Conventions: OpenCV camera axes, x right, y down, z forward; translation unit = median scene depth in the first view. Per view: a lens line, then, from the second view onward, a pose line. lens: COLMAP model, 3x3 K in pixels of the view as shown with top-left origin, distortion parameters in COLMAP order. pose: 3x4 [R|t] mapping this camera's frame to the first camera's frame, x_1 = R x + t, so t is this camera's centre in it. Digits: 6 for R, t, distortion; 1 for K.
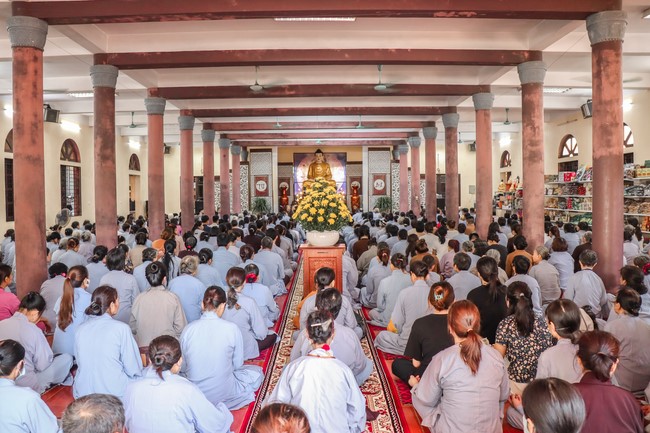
lens RADIAL K [[537.9, 0, 325.0], [0, 537.9, 216.5], [0, 0, 1]] dist [-0.152936, 0.112727]
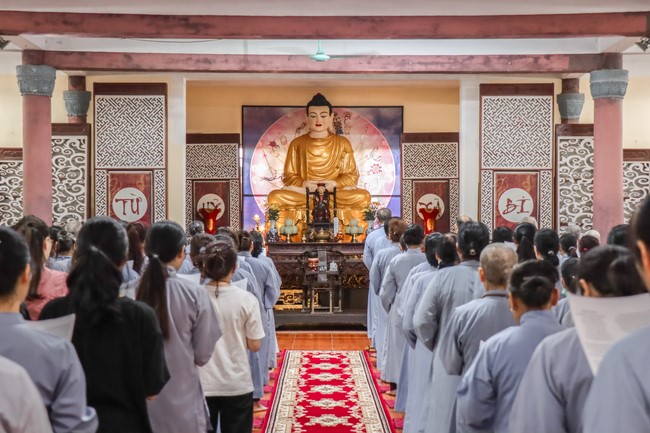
lens RADIAL K [[1295.8, 0, 325.0], [0, 1295.8, 216.5], [0, 0, 1]] dist [0.378625, -0.053111]
pose [[0.999917, 0.012424, -0.003436, -0.004724], [-0.012575, 0.998756, -0.048255, -0.014892], [0.002833, 0.048294, 0.998829, 0.242230]]
